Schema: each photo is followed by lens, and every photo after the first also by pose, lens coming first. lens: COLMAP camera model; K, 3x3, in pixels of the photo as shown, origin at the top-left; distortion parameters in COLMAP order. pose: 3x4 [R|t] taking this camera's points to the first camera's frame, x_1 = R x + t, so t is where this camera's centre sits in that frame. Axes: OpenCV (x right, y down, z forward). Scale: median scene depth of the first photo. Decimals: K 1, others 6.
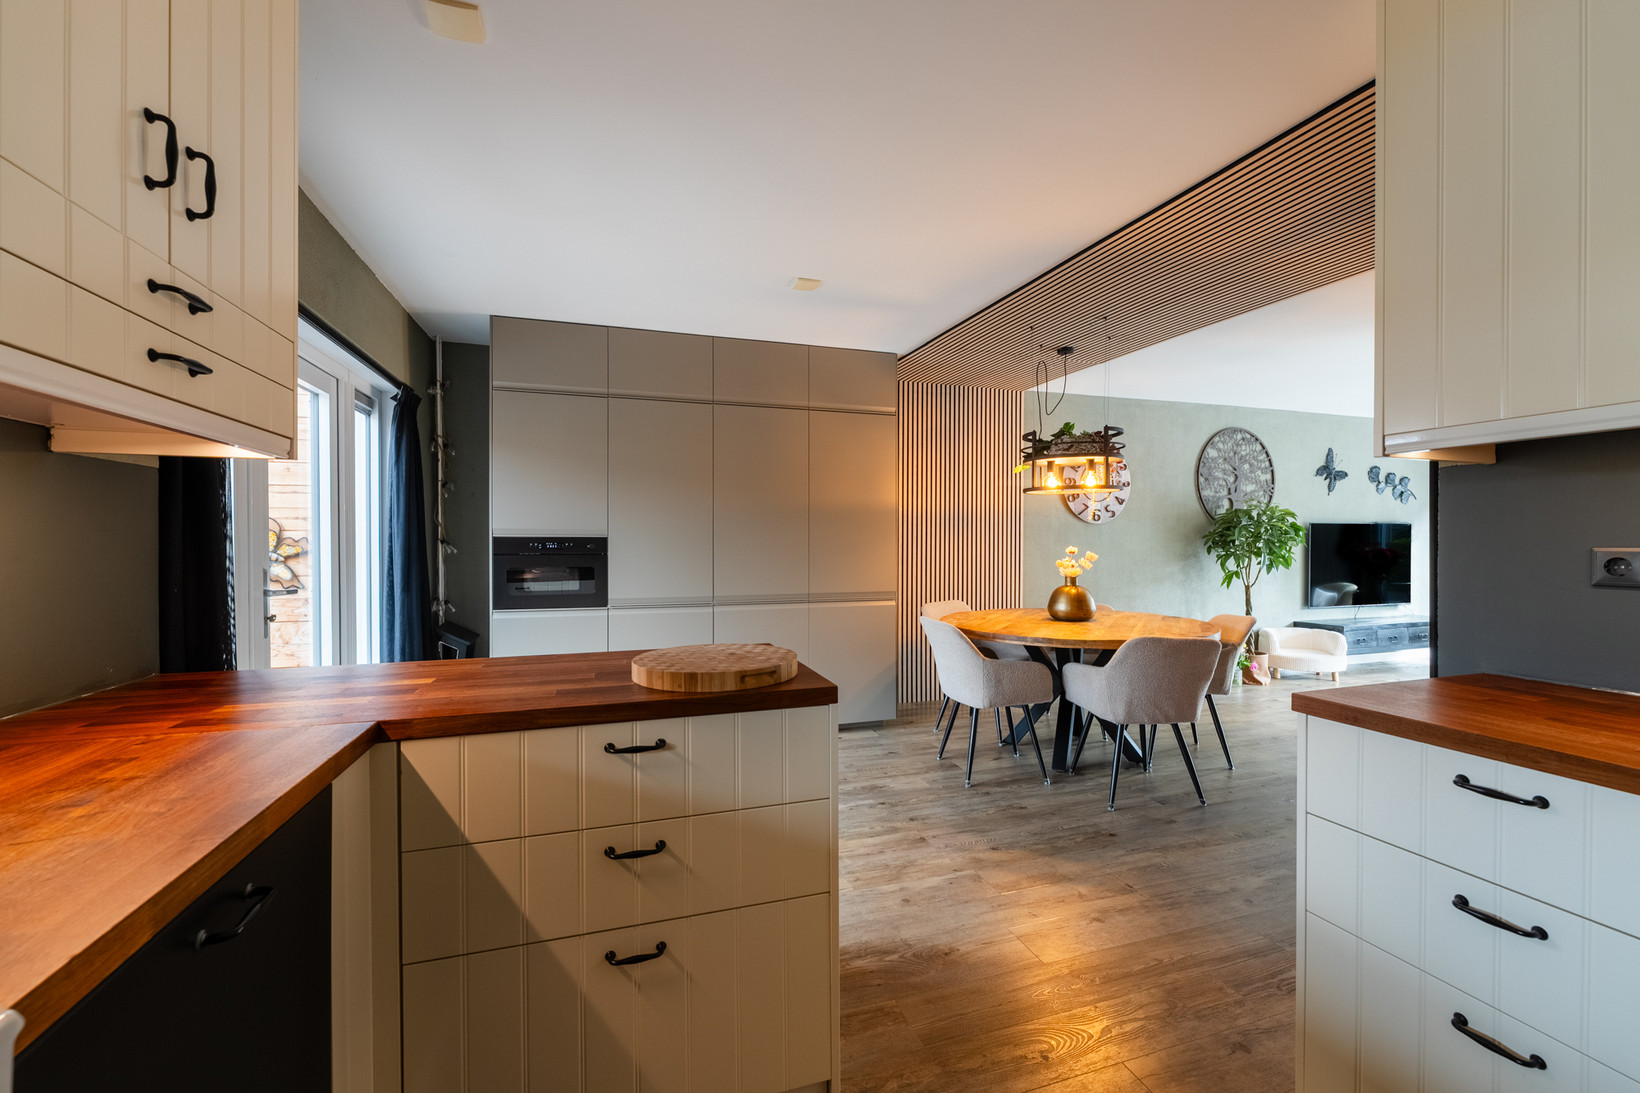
lens RADIAL K [[706.7, 0, 820.0], [0, 706.7, 546.5], [0, 0, 1]] dist [-0.000667, -0.000093]
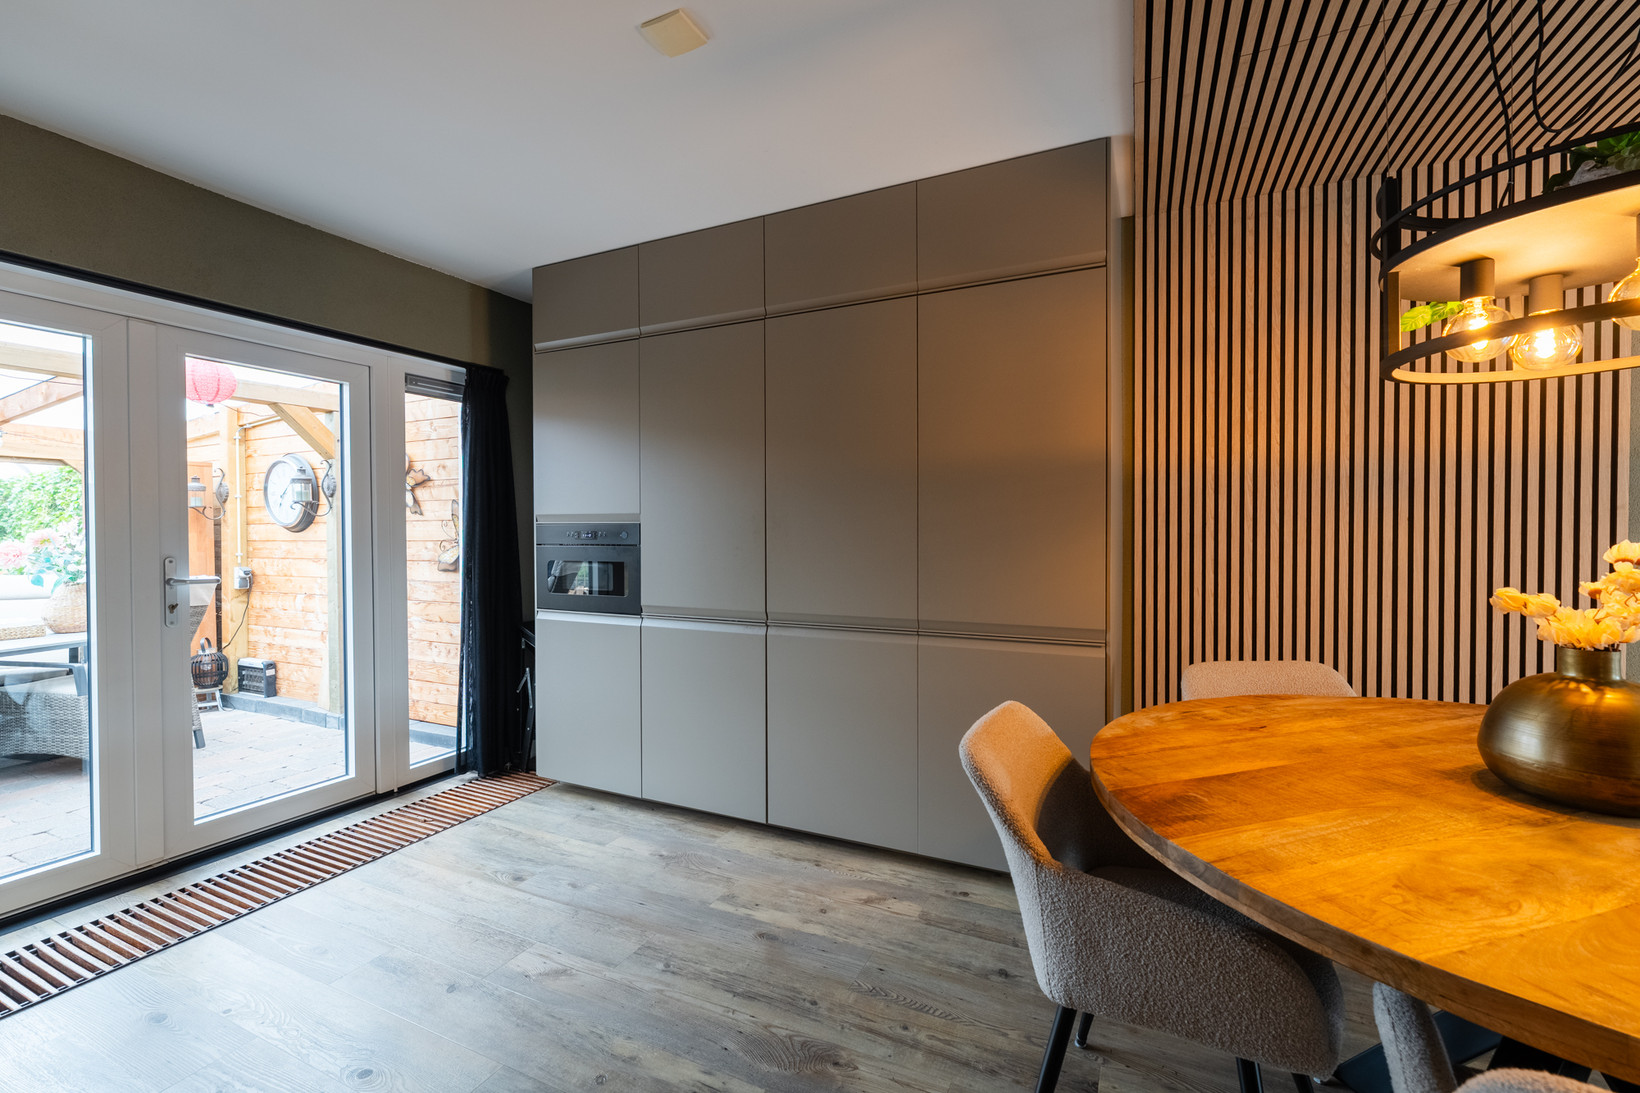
lens RADIAL K [[697.7, 0, 762.3], [0, 697.7, 536.8], [0, 0, 1]] dist [-0.000294, 0.000119]
pose [[0.693732, 0.005253, -0.720214, 0.327729], [-0.001351, 0.999981, 0.005992, -0.003181], [0.720232, -0.003184, 0.693726, 0.566763]]
